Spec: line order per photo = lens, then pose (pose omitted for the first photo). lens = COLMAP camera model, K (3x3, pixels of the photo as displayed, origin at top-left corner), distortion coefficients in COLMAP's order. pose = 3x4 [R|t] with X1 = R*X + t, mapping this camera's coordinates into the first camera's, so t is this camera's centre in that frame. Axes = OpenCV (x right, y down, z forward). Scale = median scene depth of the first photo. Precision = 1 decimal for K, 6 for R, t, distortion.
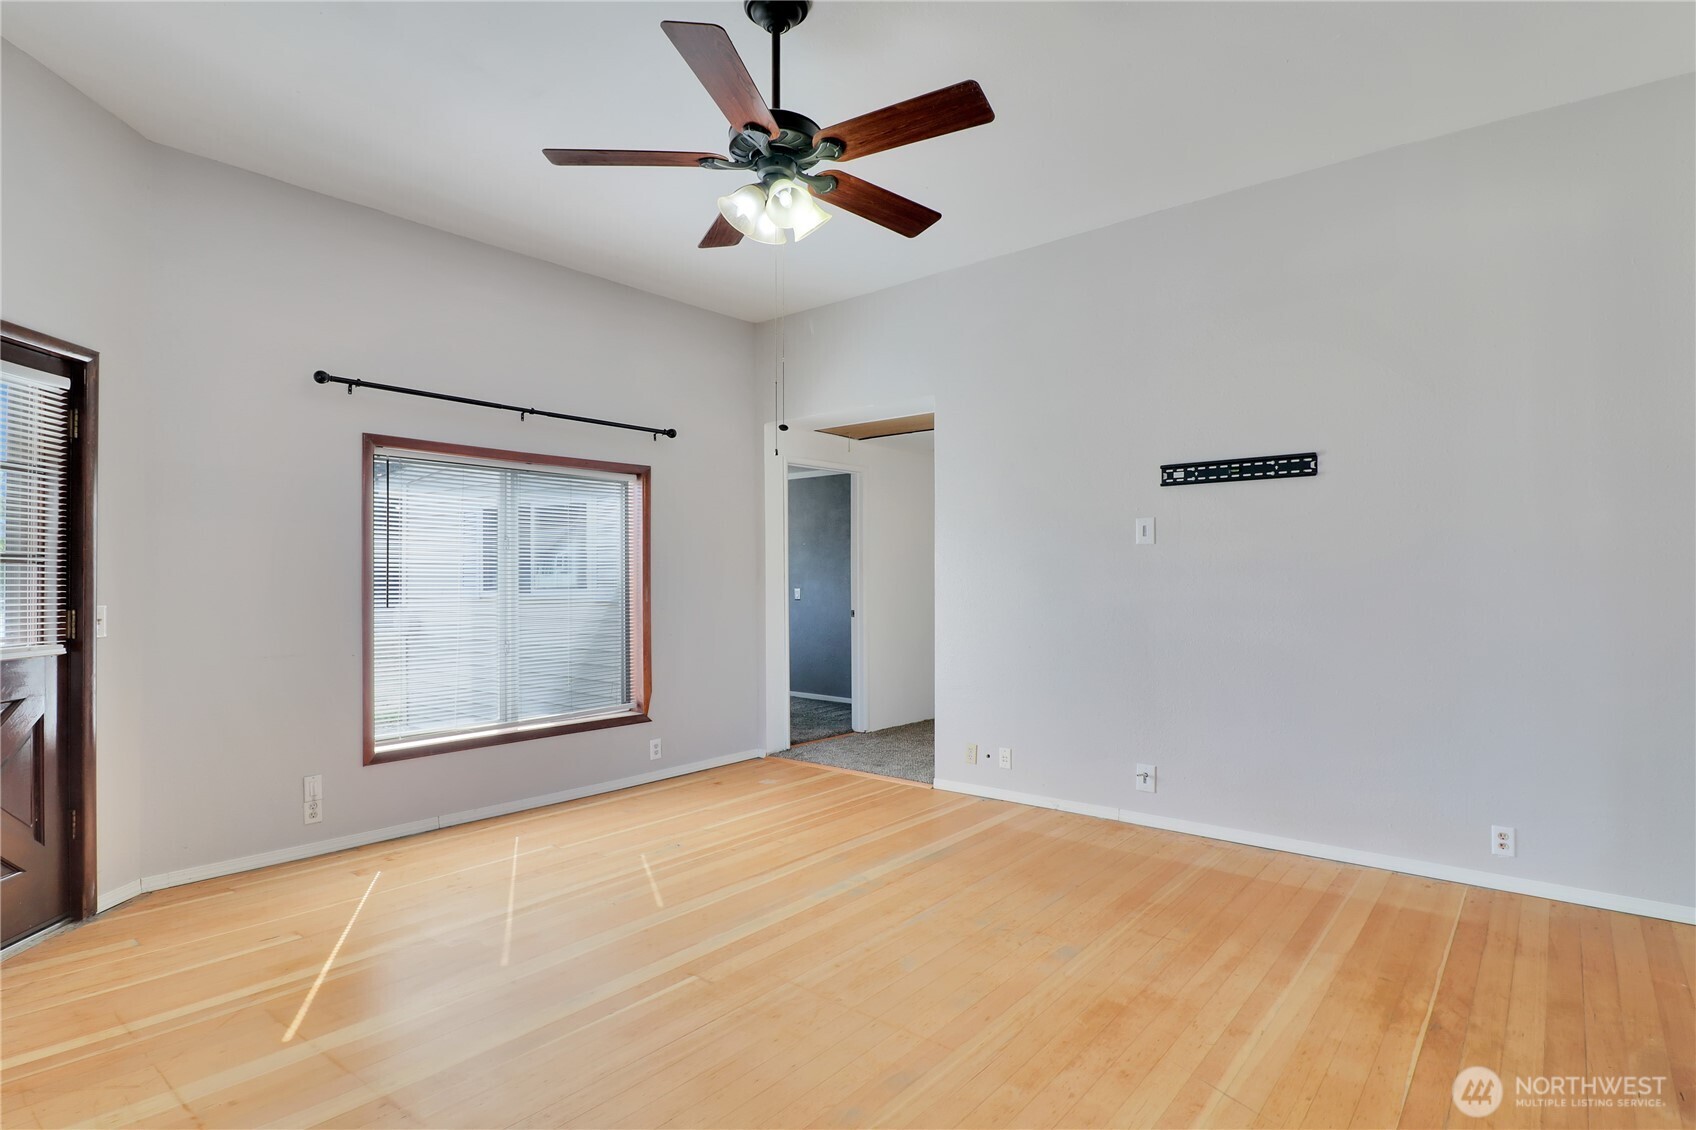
lens RADIAL K [[790.7, 0, 930.6], [0, 790.7, 563.5], [0, 0, 1]] dist [-0.022264, -0.000158]
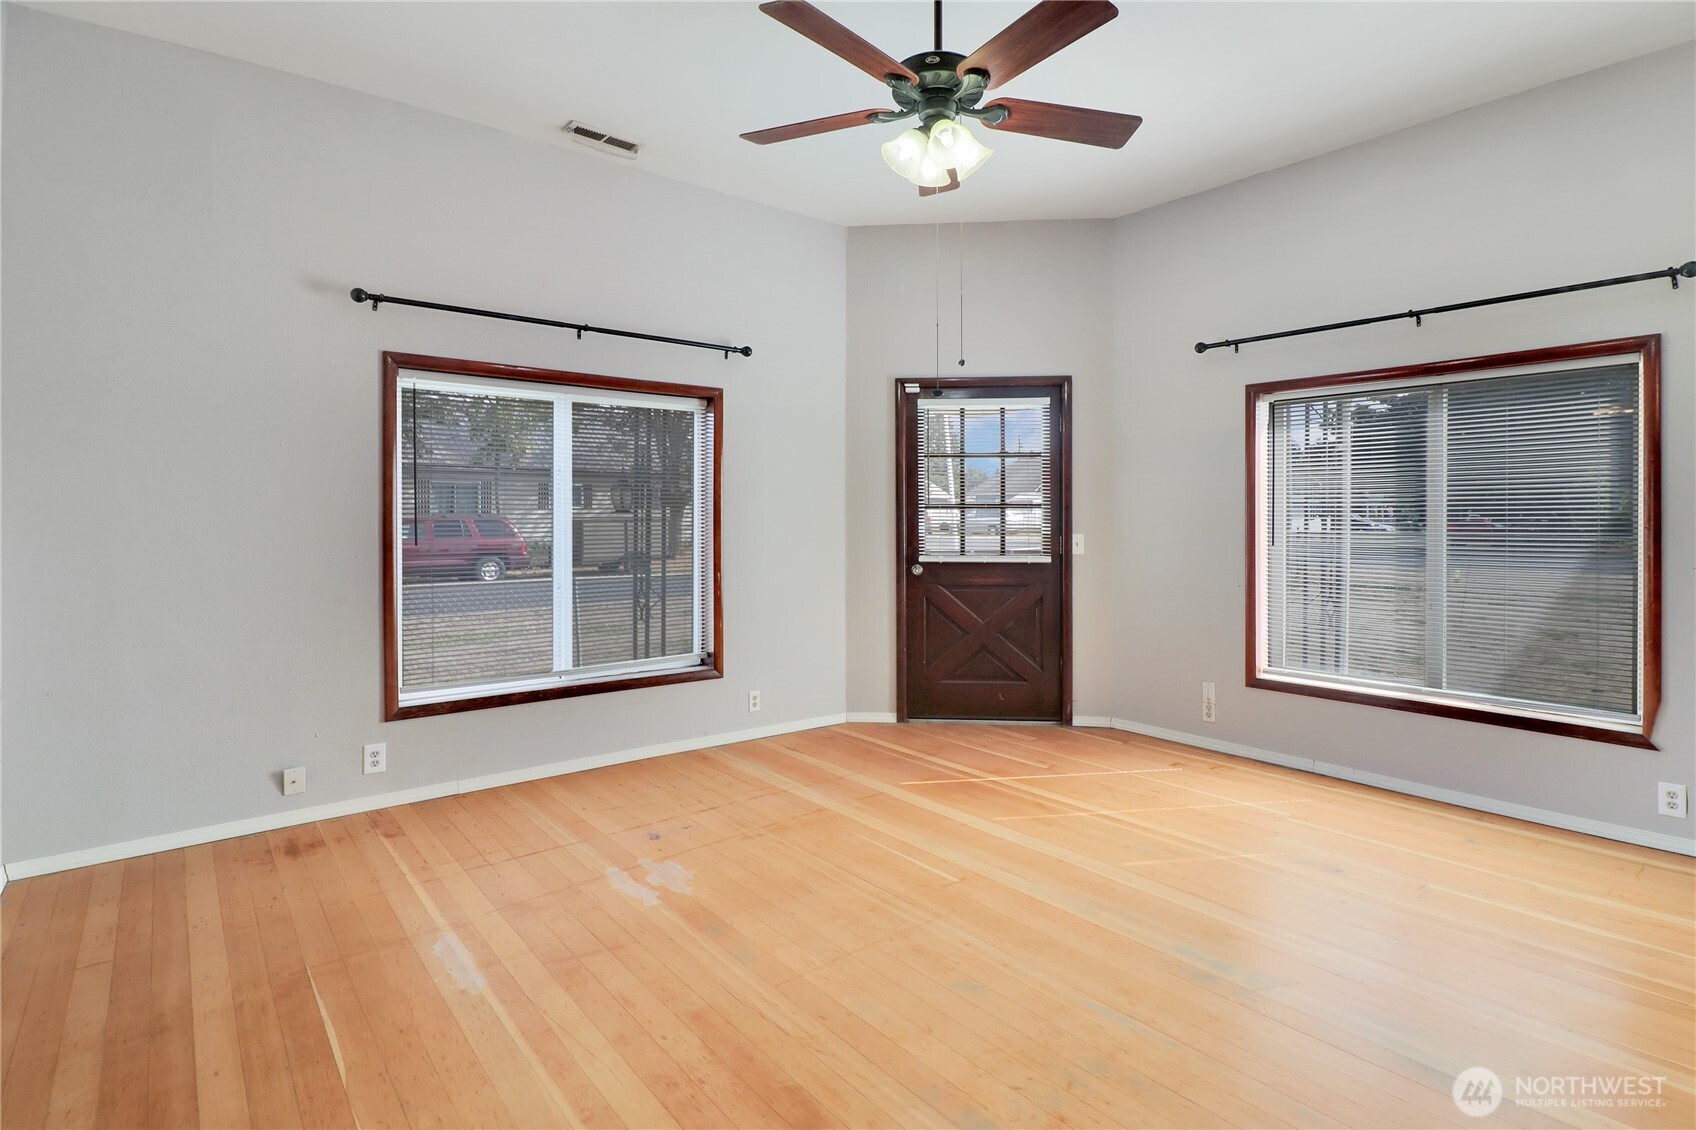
lens RADIAL K [[850.7, 0, 845.7], [0, 850.7, 522.1], [0, 0, 1]] dist [0.001687, -0.000184]
pose [[-0.218500, 0.010516, -0.975780, 0.781424], [0.021547, 0.999750, 0.005949, 0.008995], [0.975599, -0.019725, -0.218672, 0.970195]]
